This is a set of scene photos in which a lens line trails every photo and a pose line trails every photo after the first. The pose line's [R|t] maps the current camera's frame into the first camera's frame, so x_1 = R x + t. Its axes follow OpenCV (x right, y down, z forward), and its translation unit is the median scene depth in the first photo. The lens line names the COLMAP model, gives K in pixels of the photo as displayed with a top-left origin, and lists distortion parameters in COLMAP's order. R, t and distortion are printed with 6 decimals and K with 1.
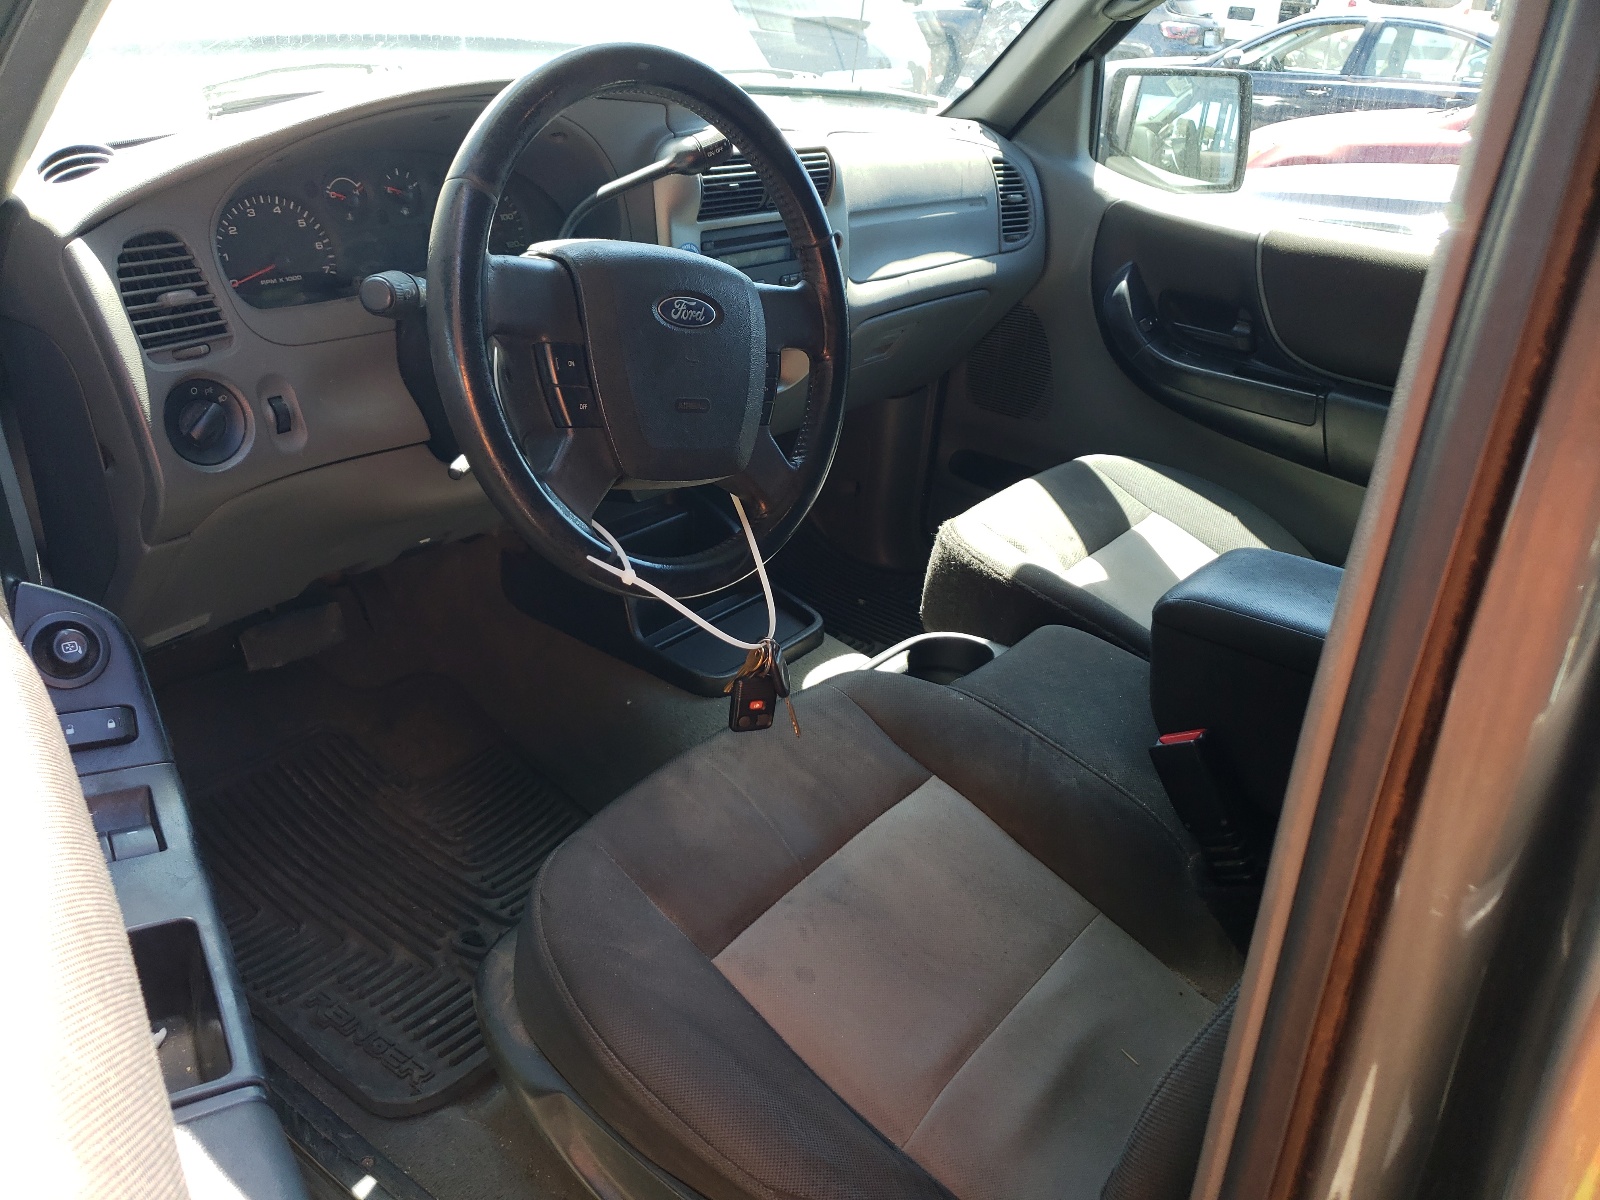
lens RADIAL K [[1247.8, 0, 800.3], [0, 1247.8, 549.7], [0, 0, 1]] dist [0.015714, -0.000487]
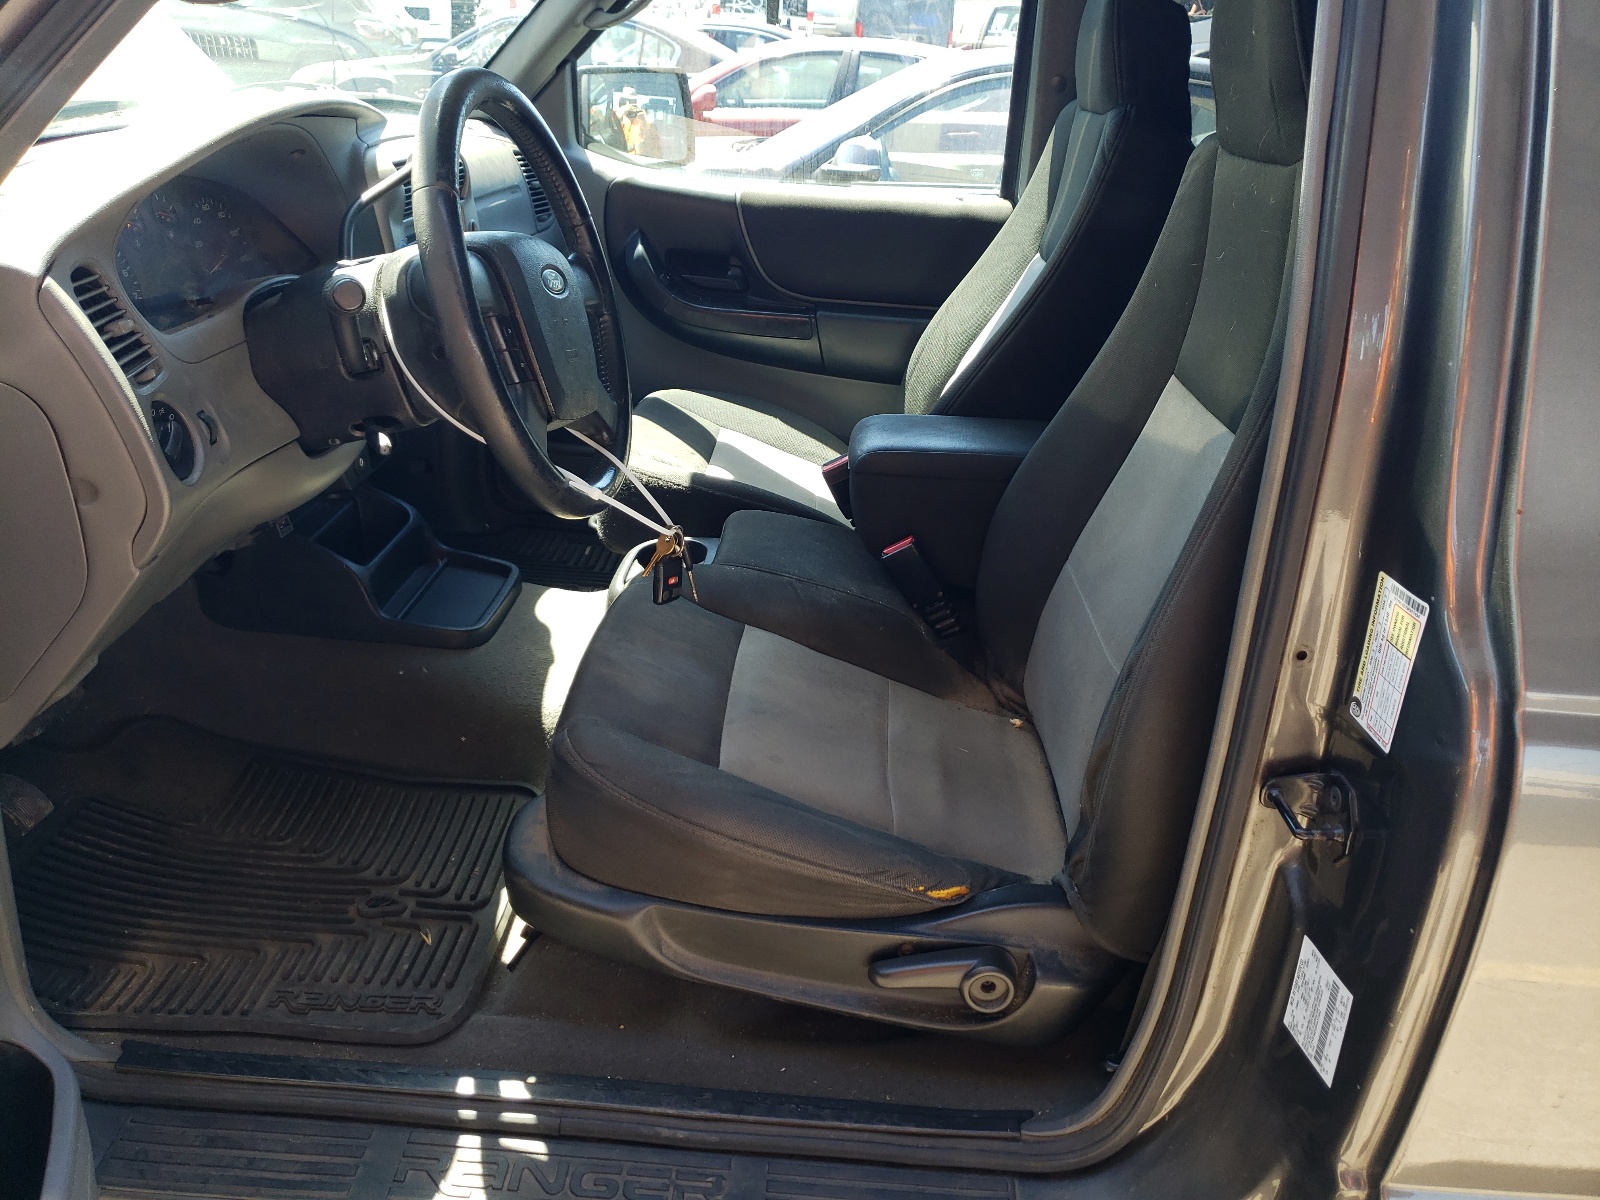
lens RADIAL K [[1213.2, 0, 800.0], [0, 1213.2, 600.0], [0, 0, 1]] dist [-0.003646, -0.003138]
pose [[0.816037, -0.260187, 0.516127, -0.493901], [0.234507, 0.965193, 0.115794, 0.023888], [-0.528291, 0.026543, 0.848649, -0.096330]]
